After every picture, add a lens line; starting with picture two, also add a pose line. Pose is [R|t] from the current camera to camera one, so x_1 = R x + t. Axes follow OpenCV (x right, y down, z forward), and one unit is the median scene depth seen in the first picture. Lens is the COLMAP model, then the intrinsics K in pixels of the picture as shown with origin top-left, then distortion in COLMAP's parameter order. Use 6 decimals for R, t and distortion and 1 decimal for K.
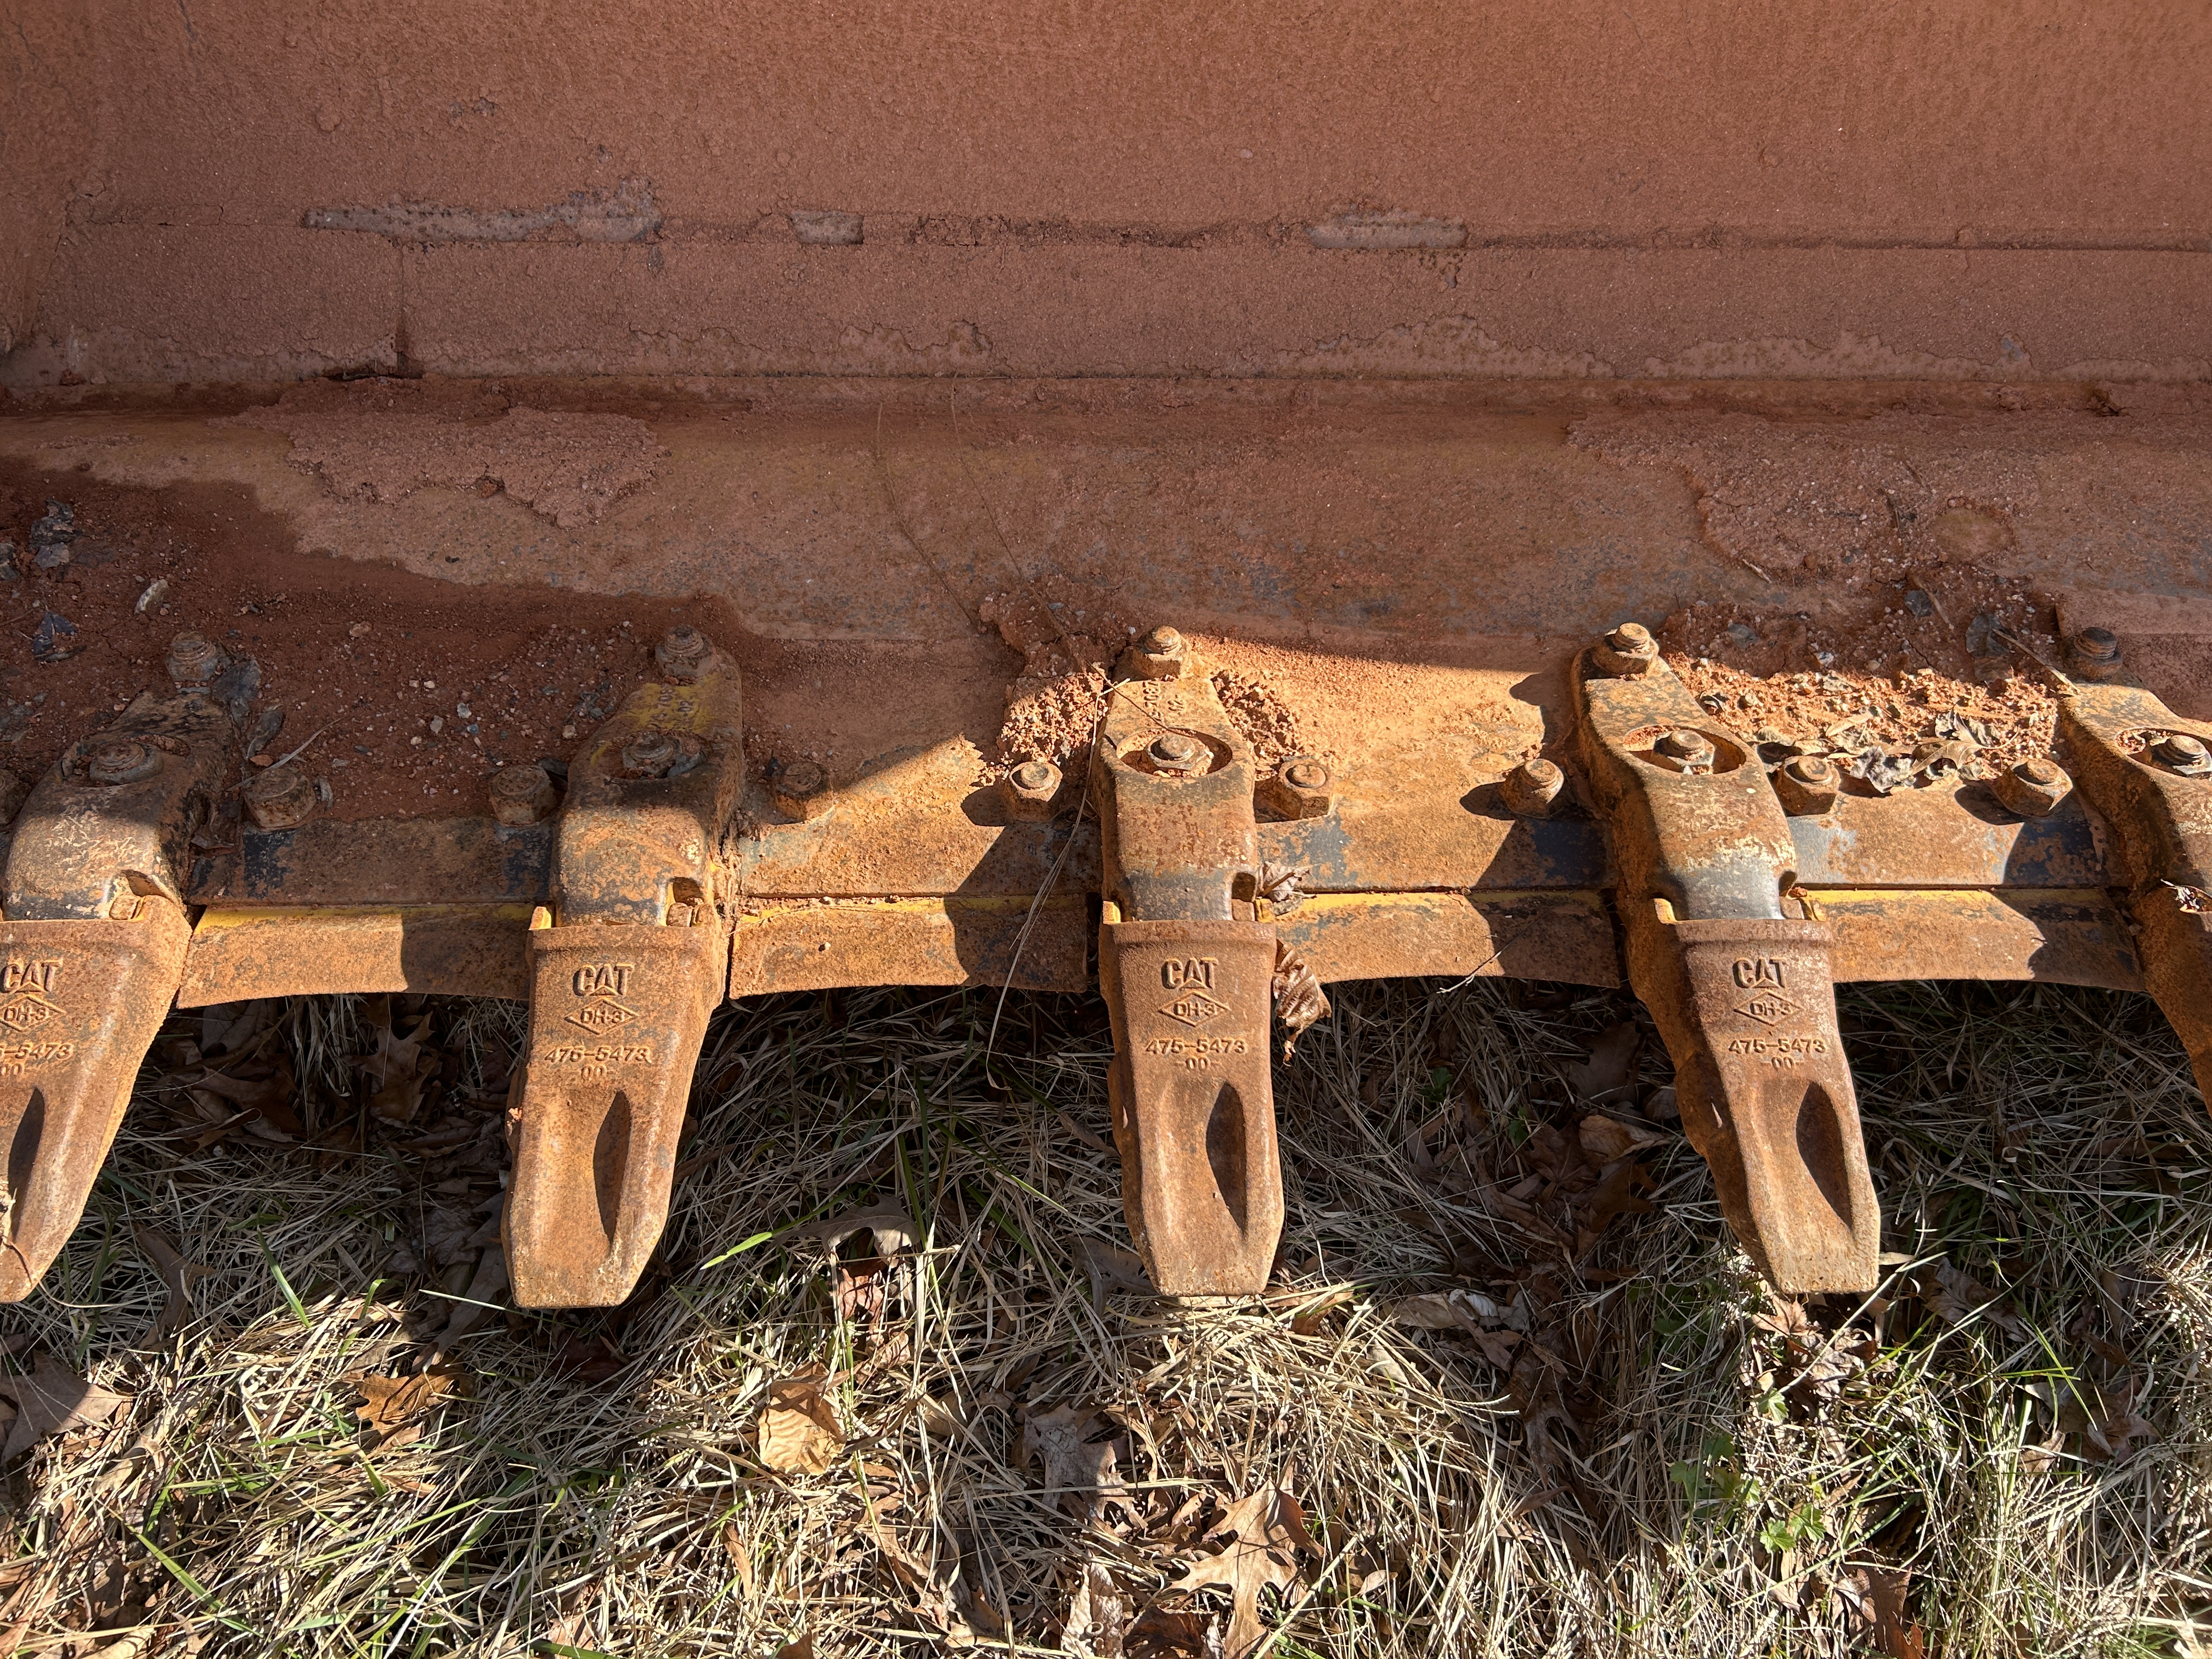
lens RADIAL K [[1698.4, 0, 1099.8], [0, 1698.4, 834.6], [0, 0, 1]] dist [0.032747, -0.023405]
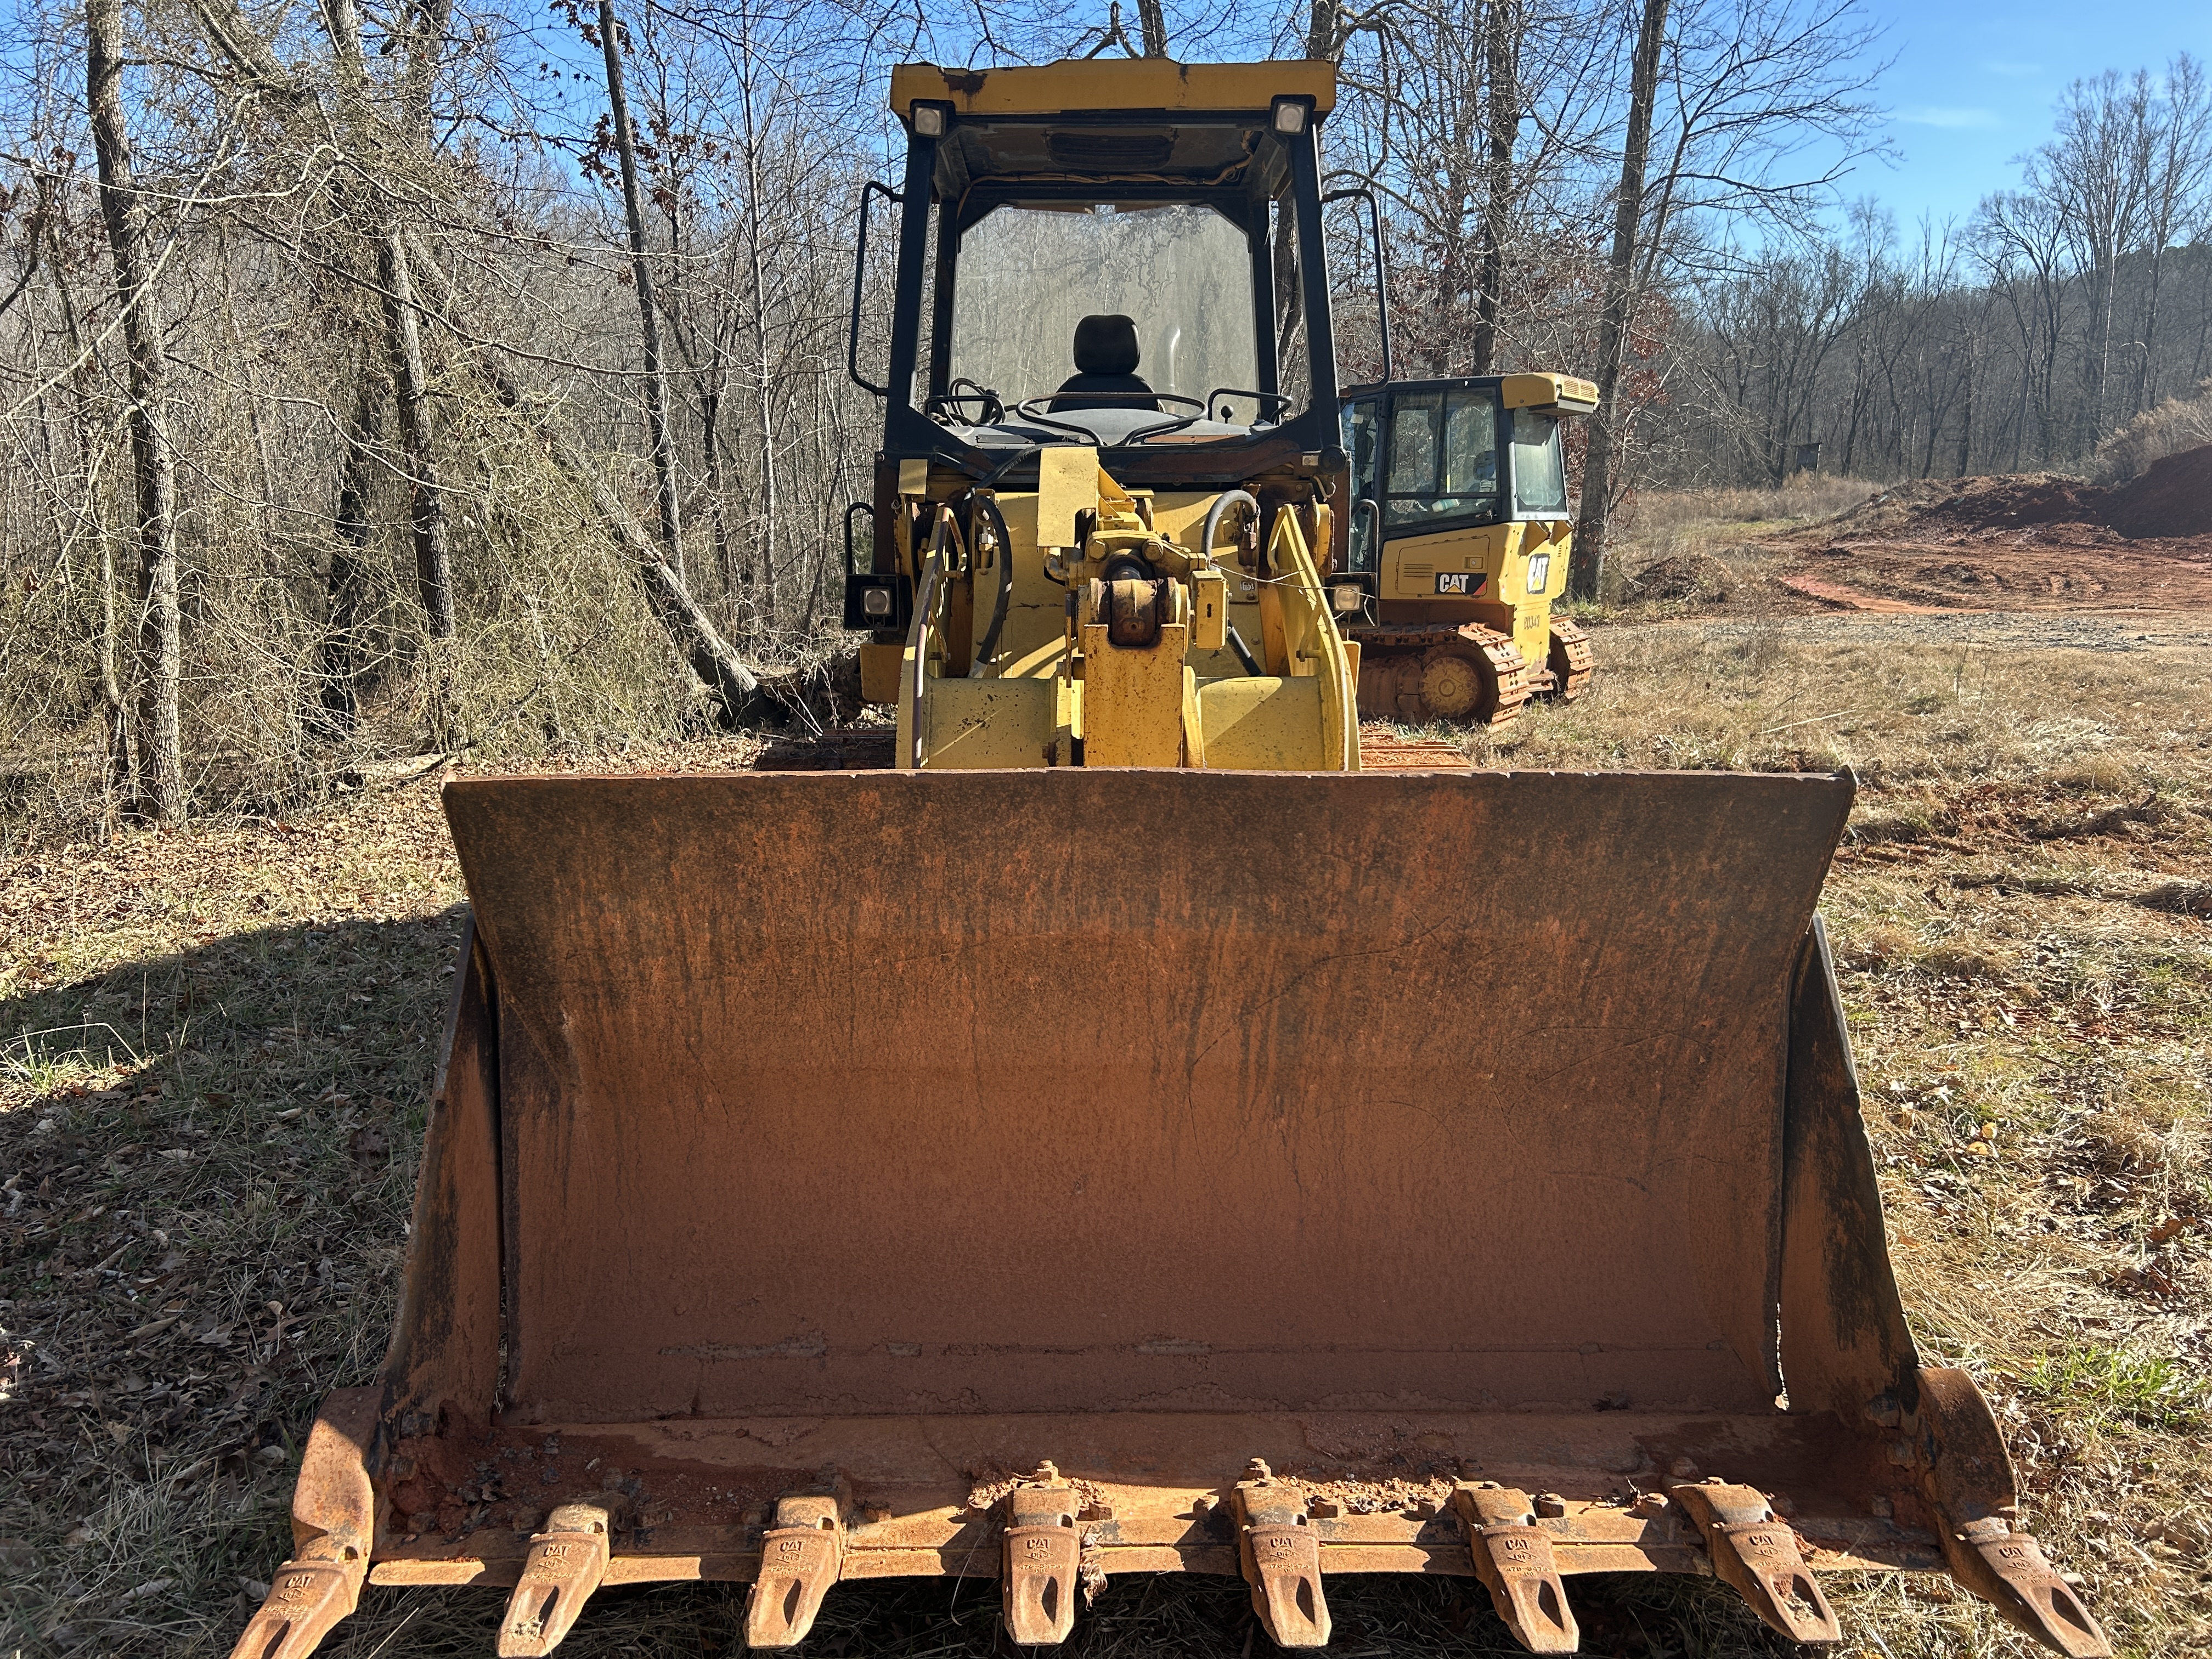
lens RADIAL K [[1698.4, 0, 1104.5], [0, 1698.4, 832.2], [0, 0, 1]] dist [0.032747, -0.023405]
pose [[0.999444, -0.028861, -0.016669, 0.180568], [0.006812, 0.666462, -0.745508, 1.015365], [0.032625, 0.744980, 0.666289, -1.119063]]
